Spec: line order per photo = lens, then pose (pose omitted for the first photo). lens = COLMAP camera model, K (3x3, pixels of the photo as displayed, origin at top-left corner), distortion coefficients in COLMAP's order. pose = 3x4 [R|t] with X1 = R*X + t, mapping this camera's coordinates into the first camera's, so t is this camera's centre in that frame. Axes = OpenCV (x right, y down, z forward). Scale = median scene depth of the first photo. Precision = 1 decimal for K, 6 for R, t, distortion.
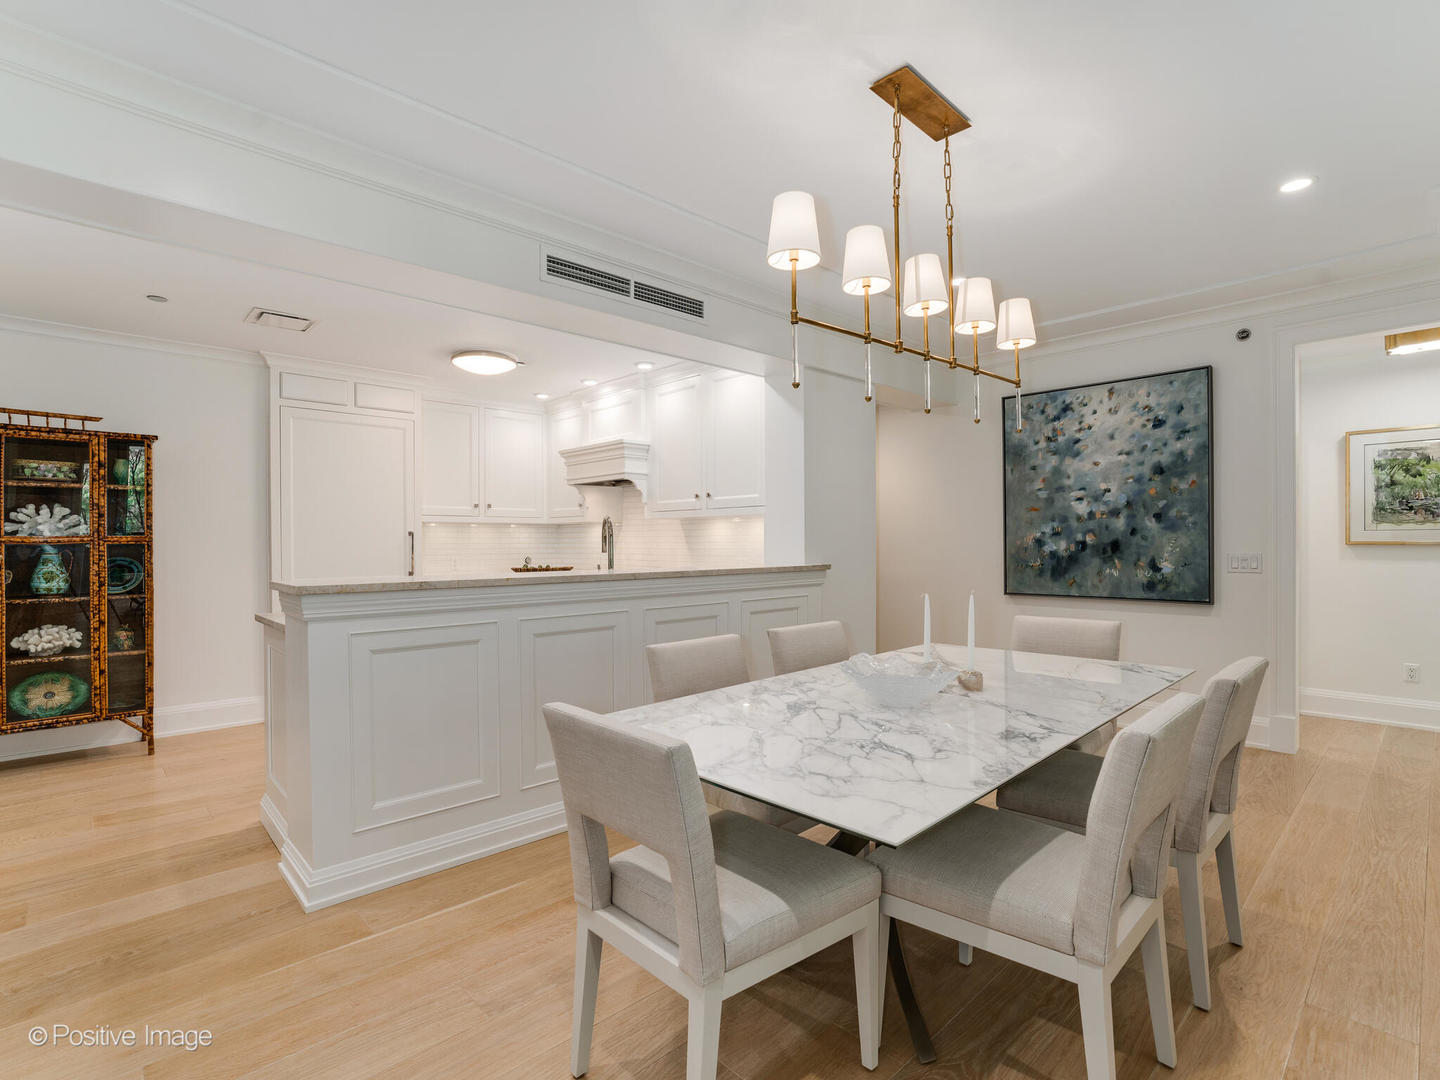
lens RADIAL K [[697.7, 0, 713.7], [0, 697.7, 553.0], [0, 0, 1]] dist [-0.004645, 0.000632]
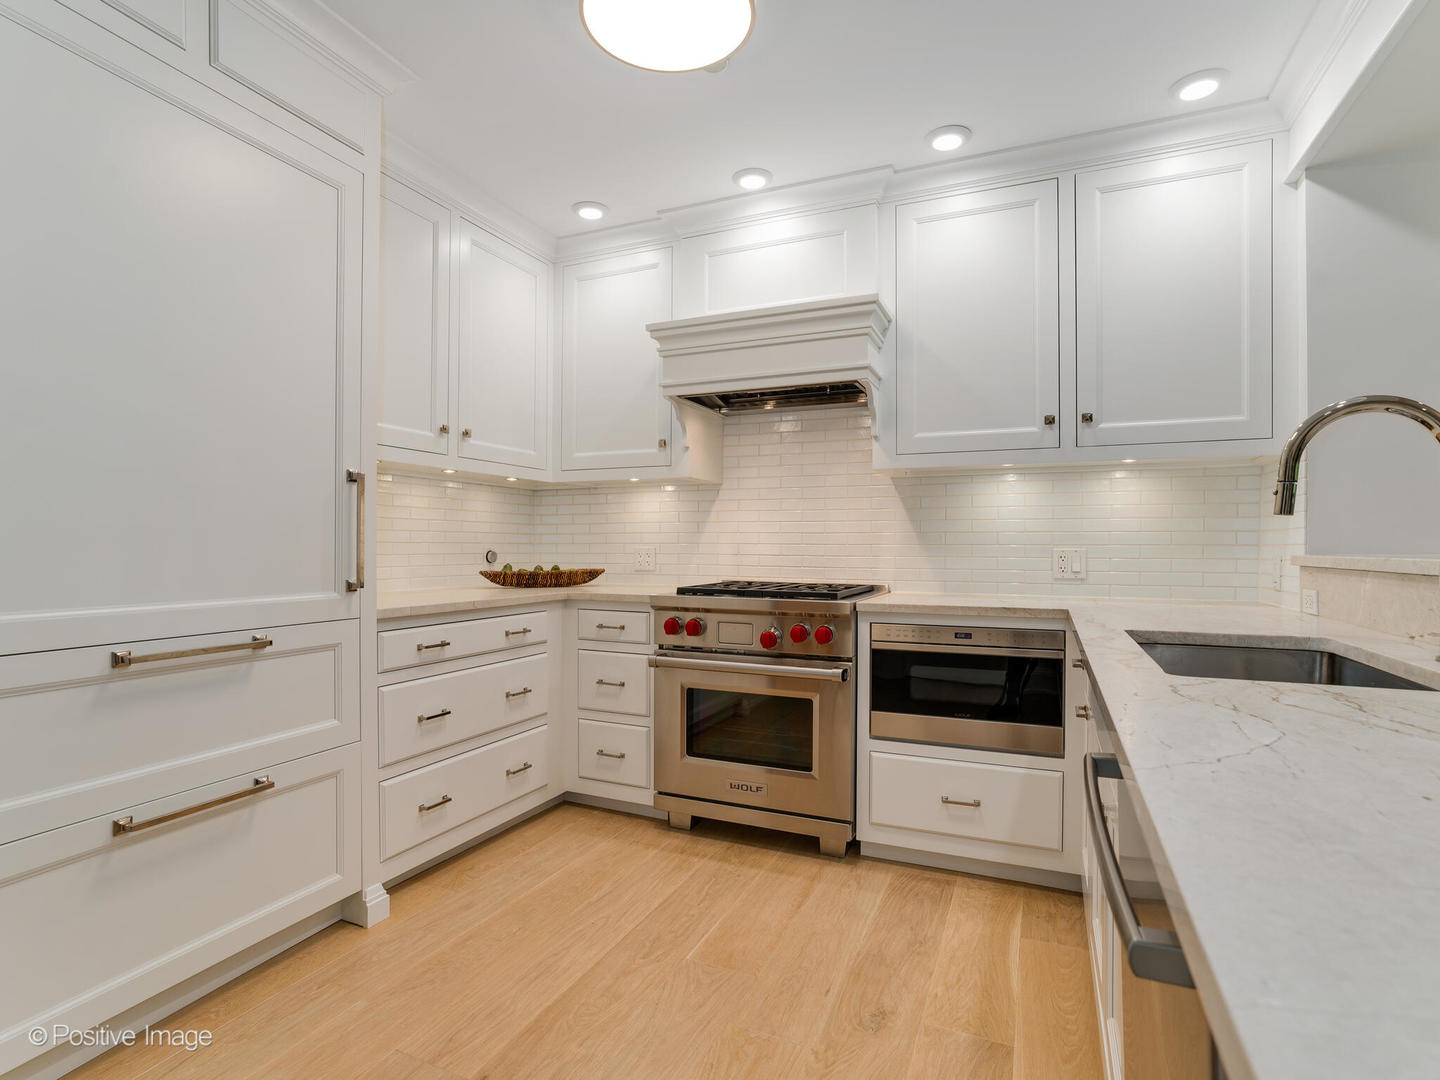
lens RADIAL K [[754.3, 0, 720.0], [0, 754.3, 540.0], [0, 0, 1]] dist [-0.000755, 0.000040]
pose [[0.912123, 0.009955, 0.409795, -0.533586], [0.001474, 0.999619, -0.027566, 0.020990], [-0.409914, 0.025748, 0.911761, 0.713005]]
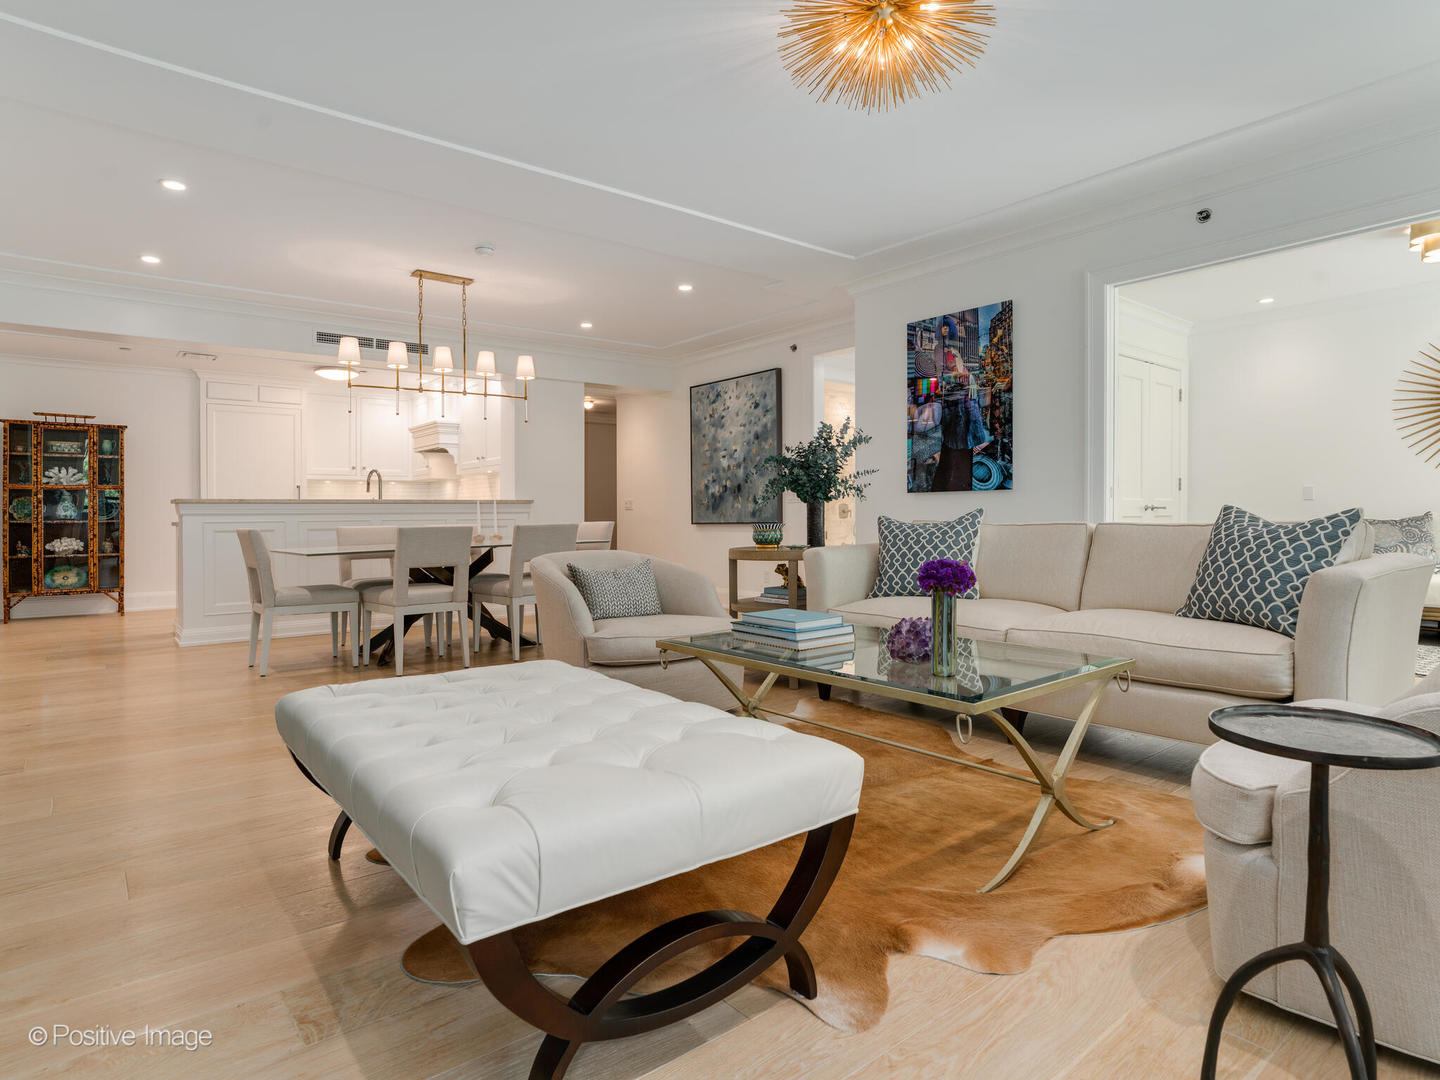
lens RADIAL K [[803.5, 0, 716.5], [0, 803.5, 520.1], [0, 0, 1]] dist [-0.000583, -0.000559]
pose [[0.997336, -0.007796, -0.072523, 0.707607], [0.006867, 0.999891, -0.013041, 0.087733], [0.072617, 0.012509, 0.997281, -0.770829]]
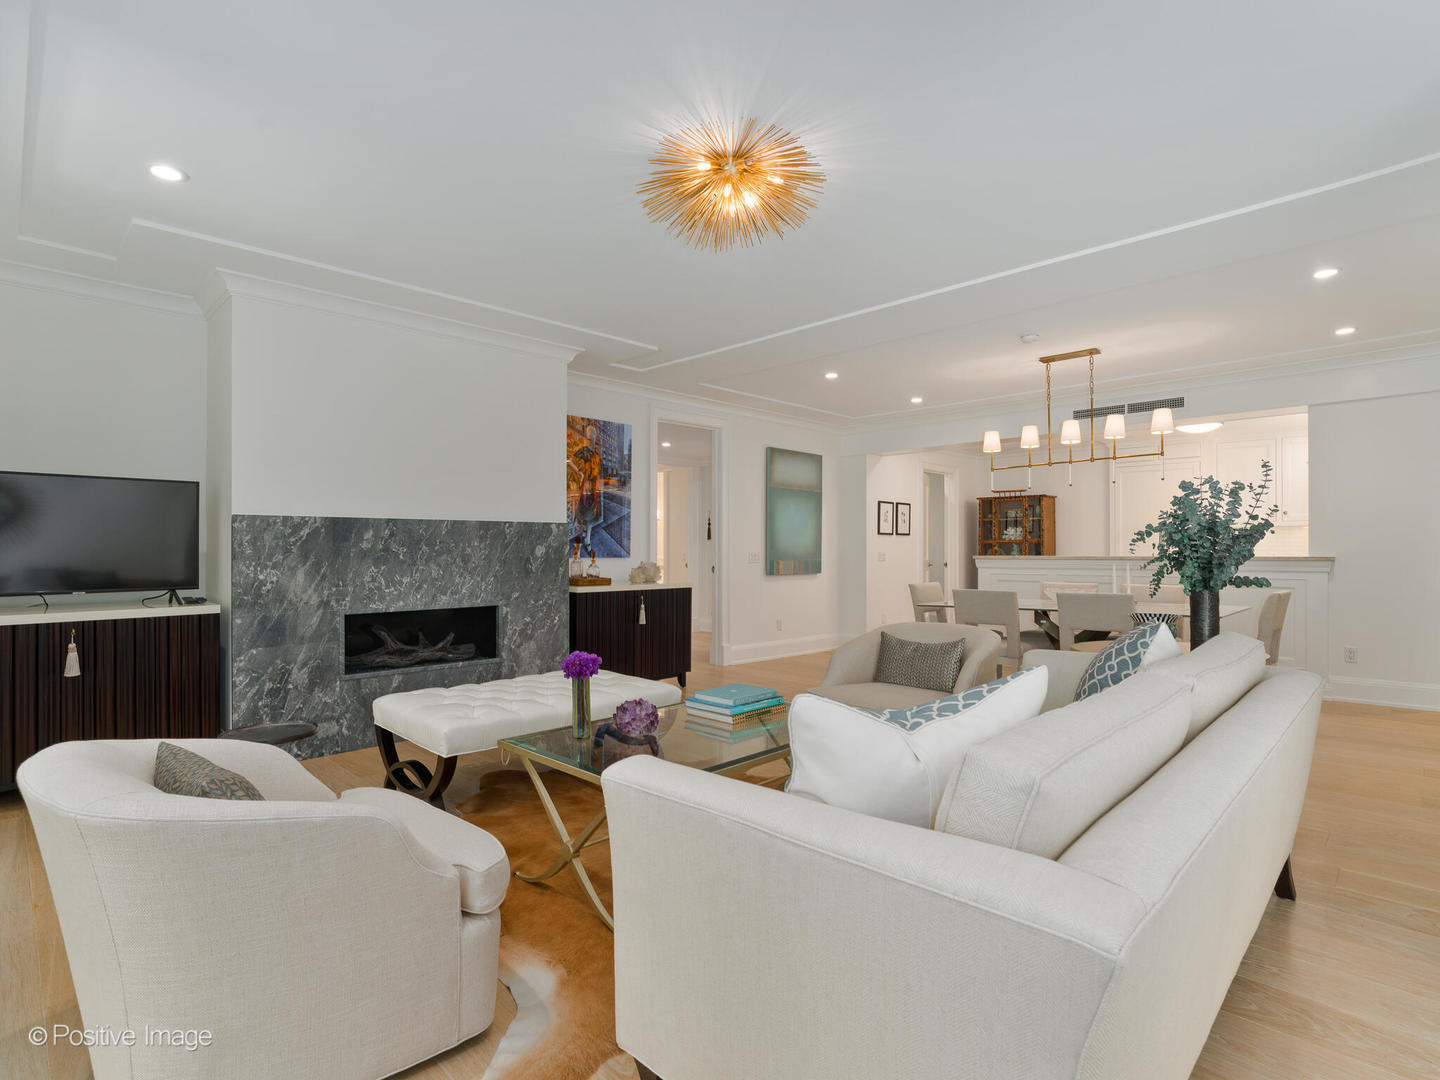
lens RADIAL K [[754.3, 0, 720.0], [0, 754.3, 540.0], [0, 0, 1]] dist [-0.000755, 0.000040]
pose [[0.070453, -0.008979, -0.997475, 1.432903], [-0.013137, 0.999864, -0.009928, 0.014061], [0.997429, 0.013804, 0.070326, -0.193135]]
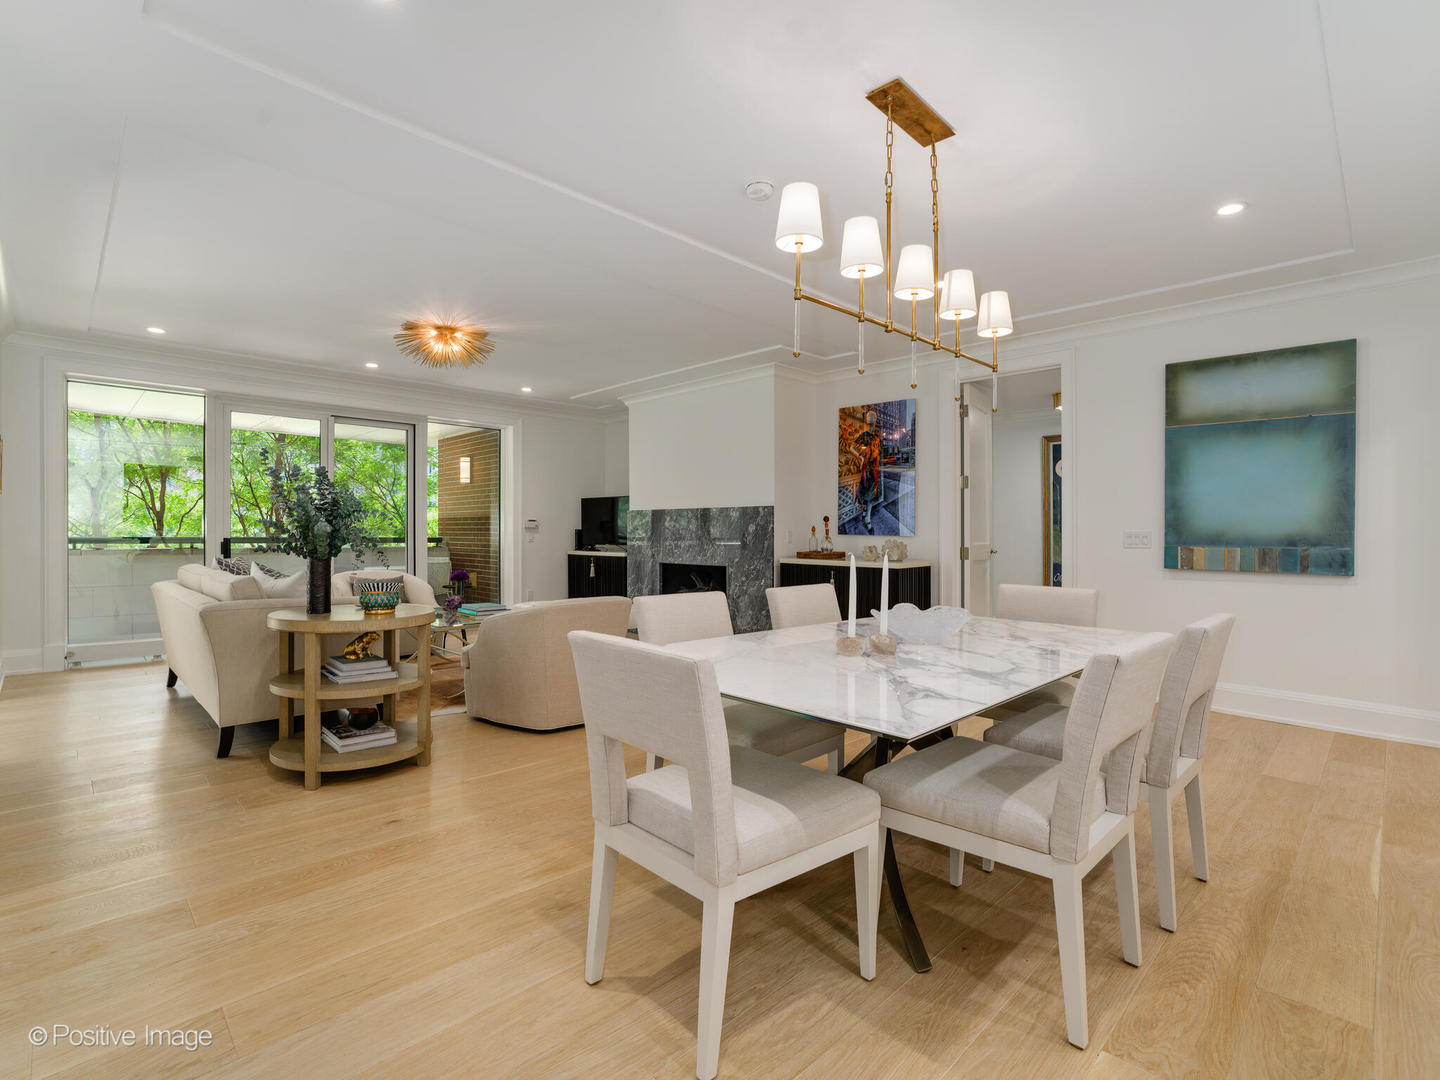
lens RADIAL K [[690.4, 0, 720.0], [0, 690.4, 540.0], [0, 0, 1]] dist [0.000113, 0.000198]
pose [[-0.998042, 0.004007, -0.062421, 0.356586], [0.001916, 0.999436, 0.033533, -0.001342], [0.062520, 0.033348, -0.997486, 1.064437]]
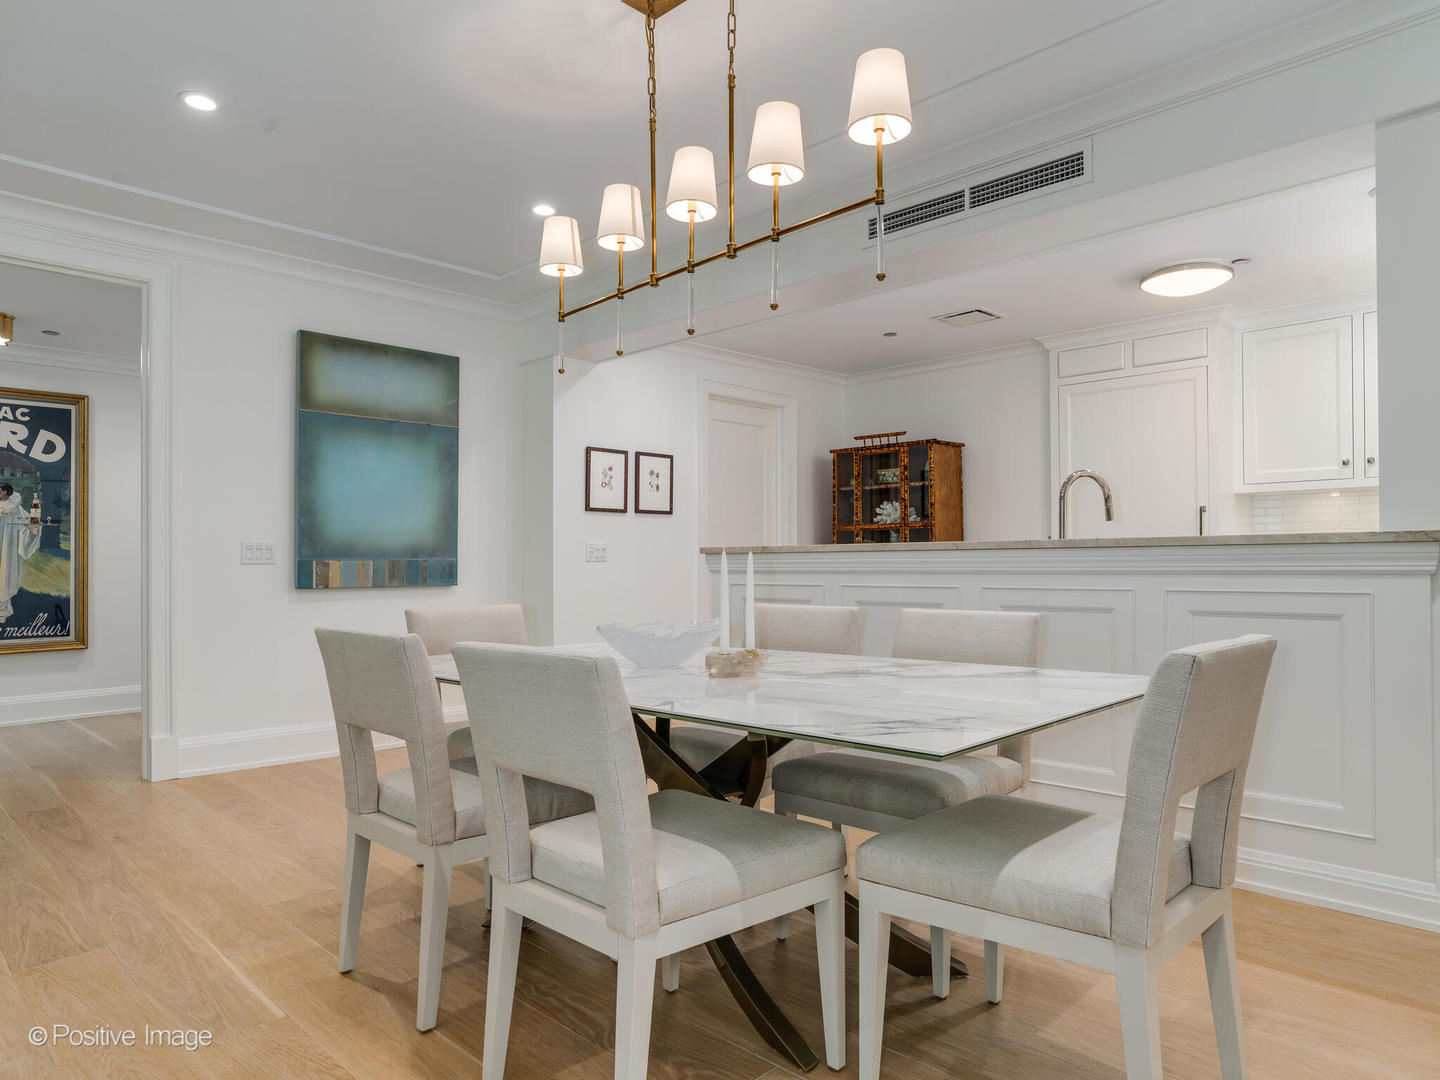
lens RADIAL K [[916.7, 0, 706.7], [0, 916.7, 544.2], [0, 0, 1]] dist [-0.005538, -0.001544]
pose [[0.045861, -0.011736, -0.998879, 0.728067], [-0.006273, 0.999908, -0.012037, 0.035151], [0.998928, 0.006818, 0.045783, 0.494189]]
